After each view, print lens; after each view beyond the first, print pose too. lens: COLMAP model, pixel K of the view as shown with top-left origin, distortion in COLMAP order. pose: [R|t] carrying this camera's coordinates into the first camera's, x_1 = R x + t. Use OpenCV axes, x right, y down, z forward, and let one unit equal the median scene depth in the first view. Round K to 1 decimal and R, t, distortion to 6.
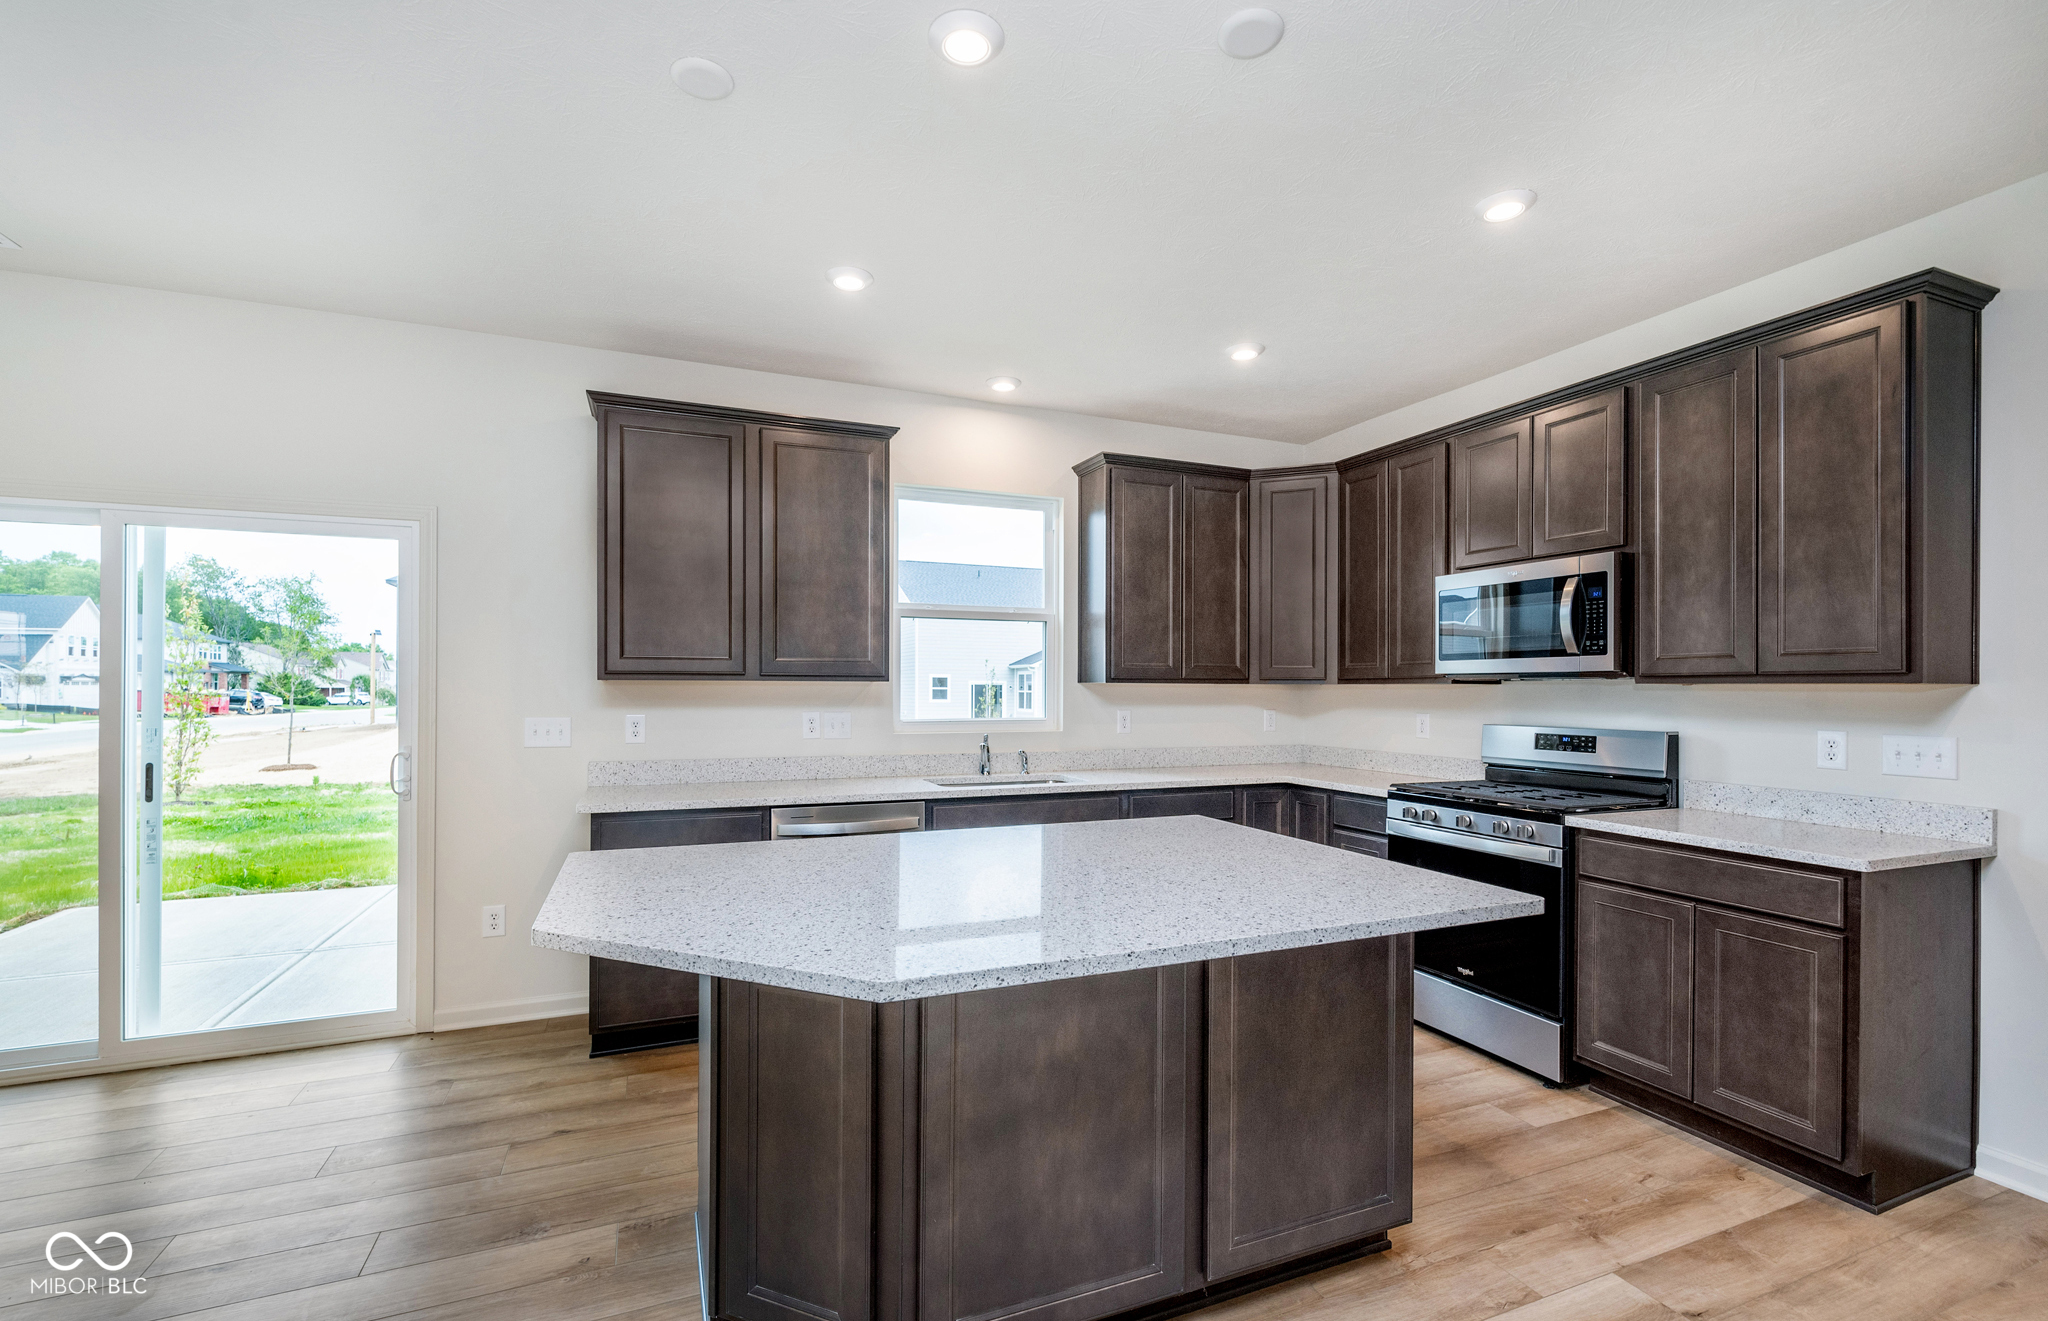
lens RADIAL K [[894.4, 0, 1017.6], [0, 894.4, 675.9], [0, 0, 1]] dist [0.003997, 0.001831]
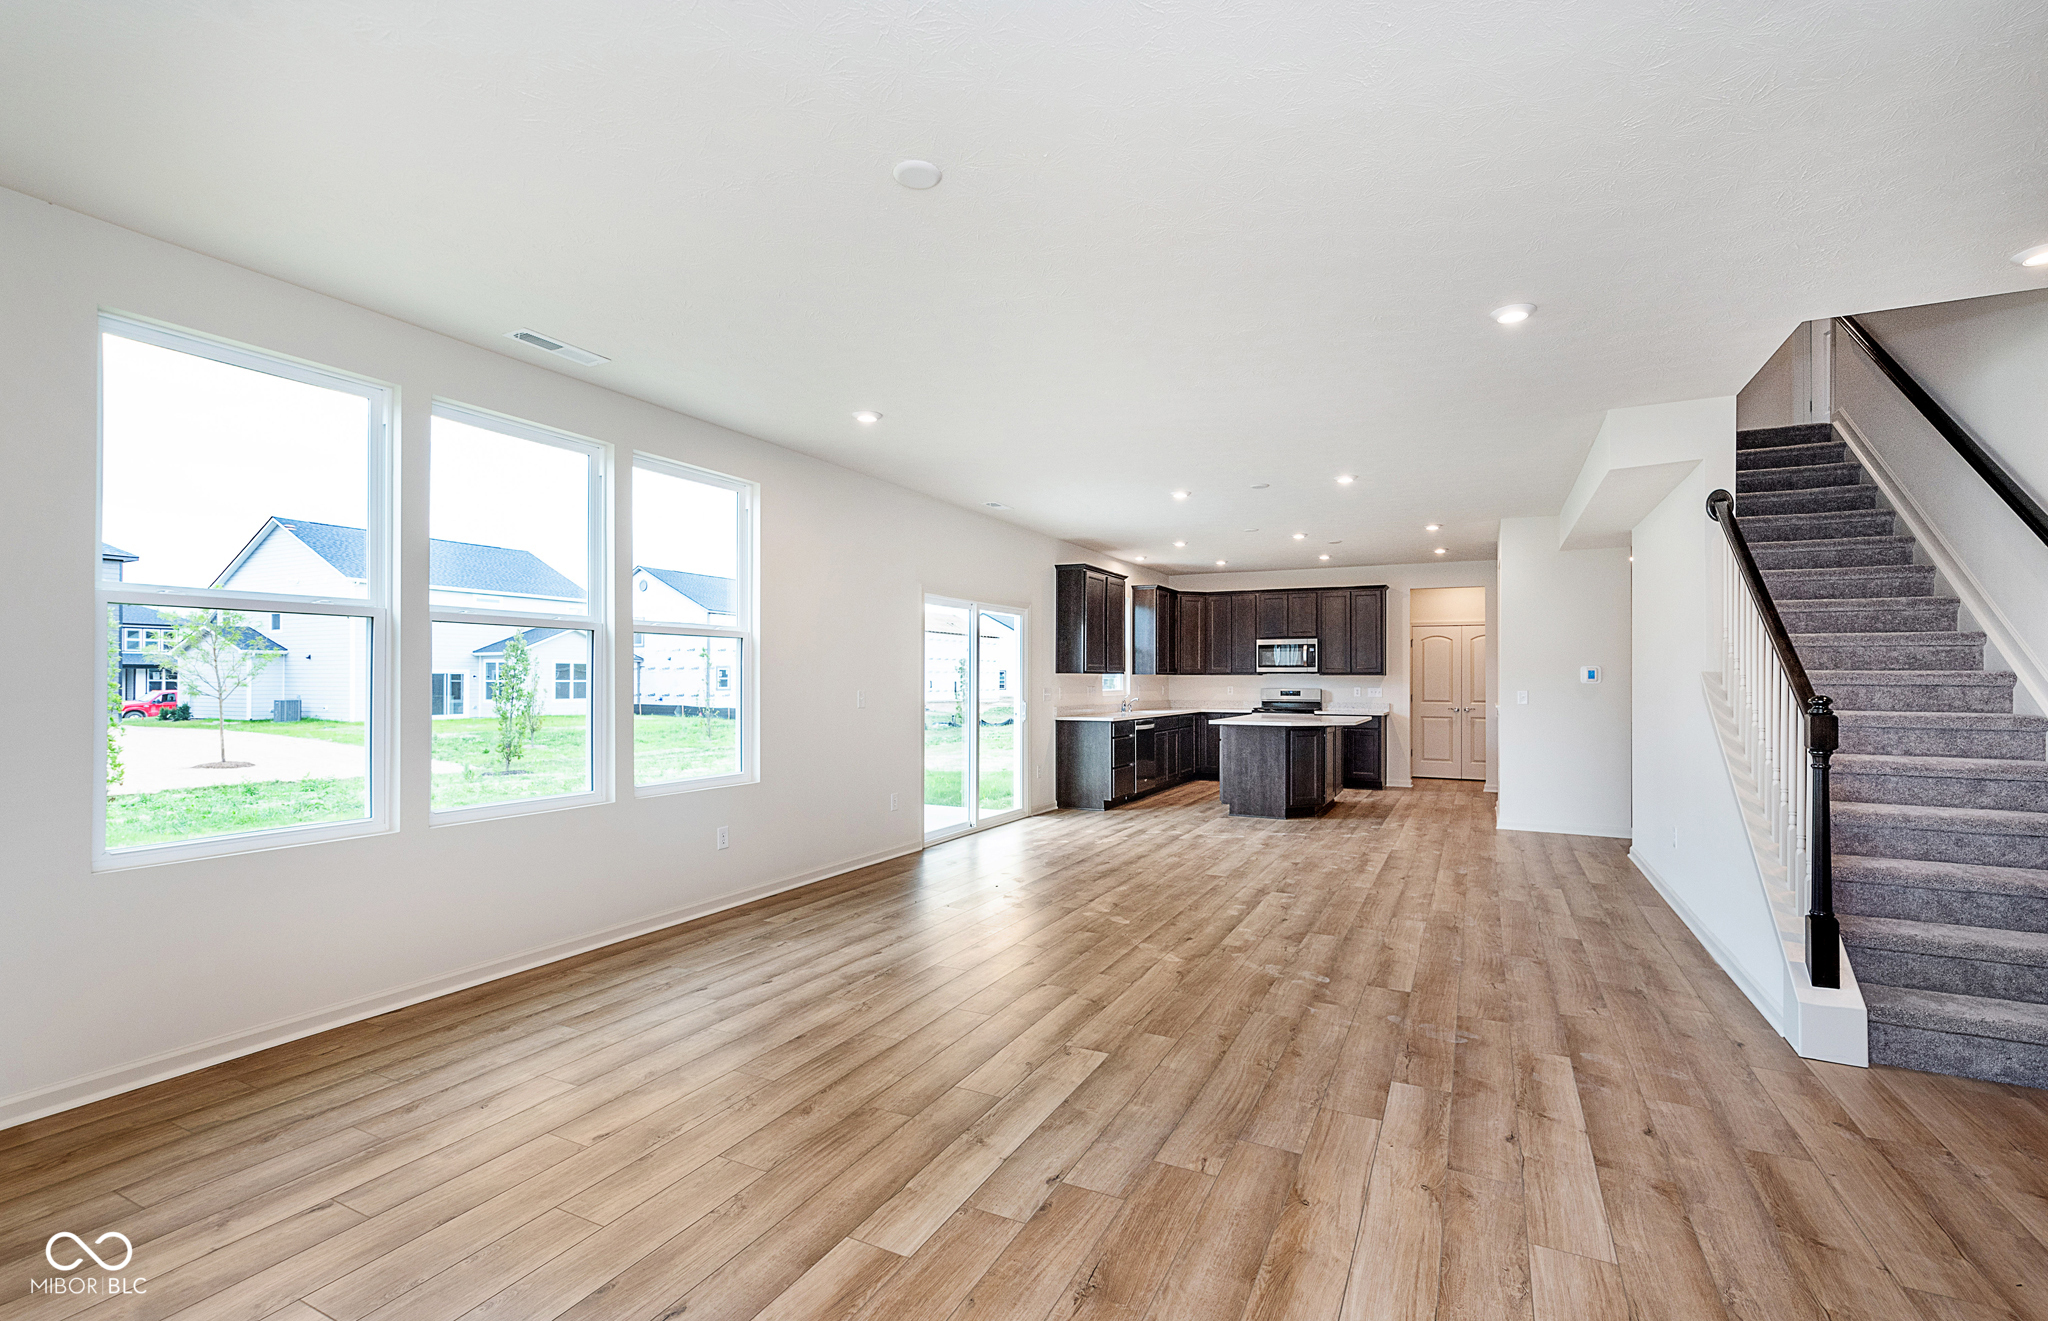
lens RADIAL K [[894.4, 0, 1031.9], [0, 894.4, 661.5], [0, 0, 1]] dist [0.003997, 0.001831]
pose [[0.758342, 0.011015, 0.651764, -1.988846], [-0.008463, 0.999939, -0.007053, -0.009535], [-0.651802, -0.000168, 0.758389, -0.765958]]
